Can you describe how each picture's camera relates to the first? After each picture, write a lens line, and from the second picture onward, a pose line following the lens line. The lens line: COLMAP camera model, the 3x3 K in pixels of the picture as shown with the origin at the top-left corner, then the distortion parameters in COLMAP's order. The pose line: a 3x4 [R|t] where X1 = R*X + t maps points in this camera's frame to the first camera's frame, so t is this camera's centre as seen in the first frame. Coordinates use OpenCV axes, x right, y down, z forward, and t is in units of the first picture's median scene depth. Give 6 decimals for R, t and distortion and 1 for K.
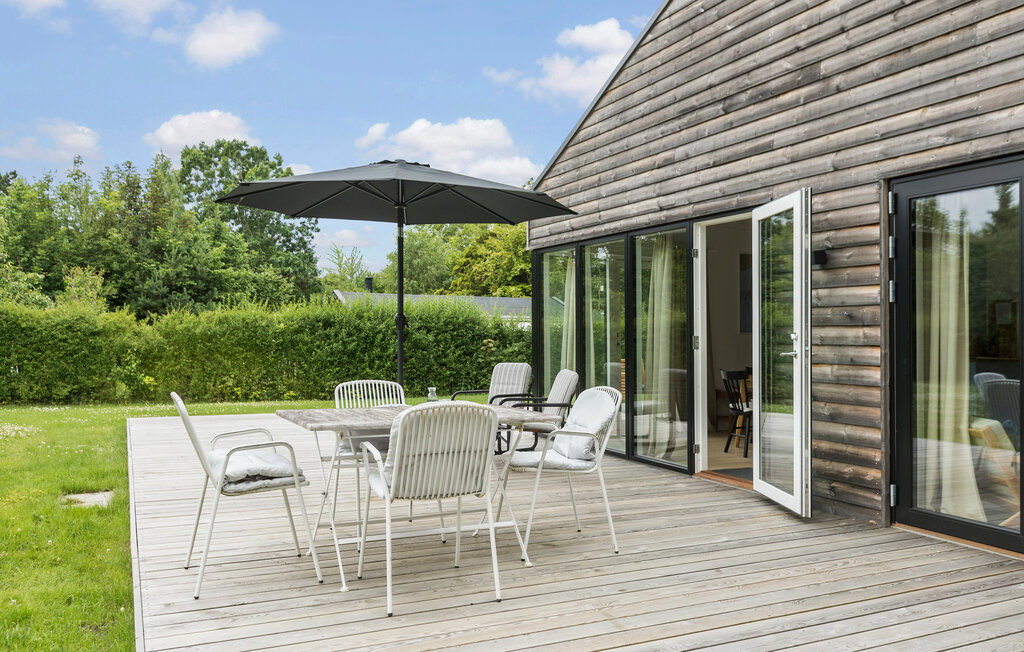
lens RADIAL K [[786.9, 0, 509.8], [0, 786.9, 309.8], [0, 0, 1]] dist [0.009710, -0.007545]
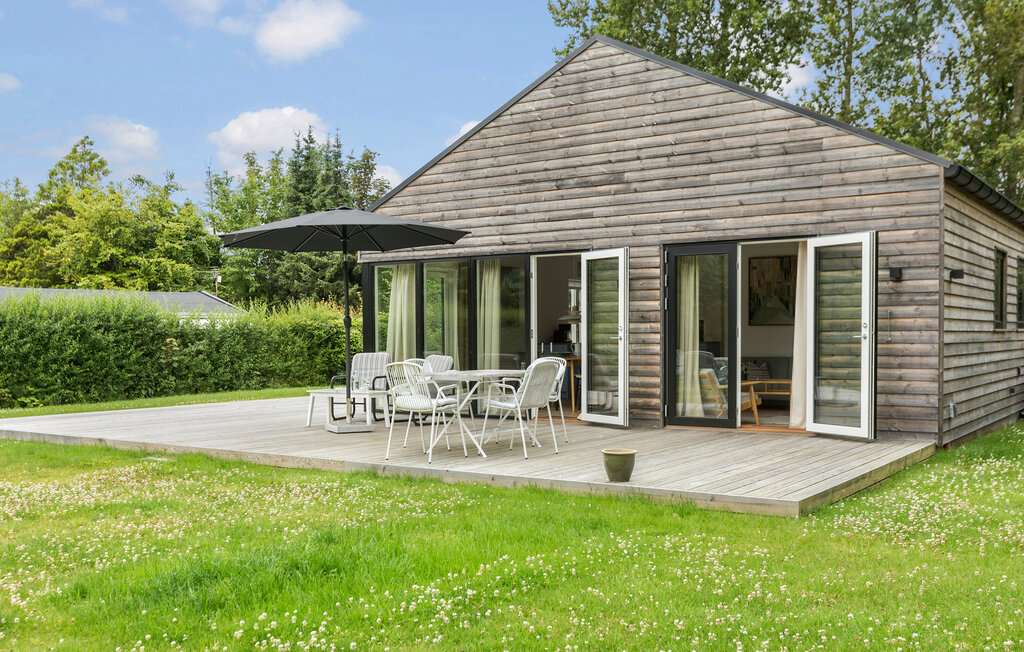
lens RADIAL K [[991.3, 0, 512.0], [0, 991.3, 326.0], [0, 0, 1]] dist [-0.003888, -0.002606]
pose [[0.871049, -0.013818, 0.491002, -0.859004], [0.000622, 0.999634, 0.027030, -0.029349], [-0.491196, -0.023239, 0.870739, -0.761912]]
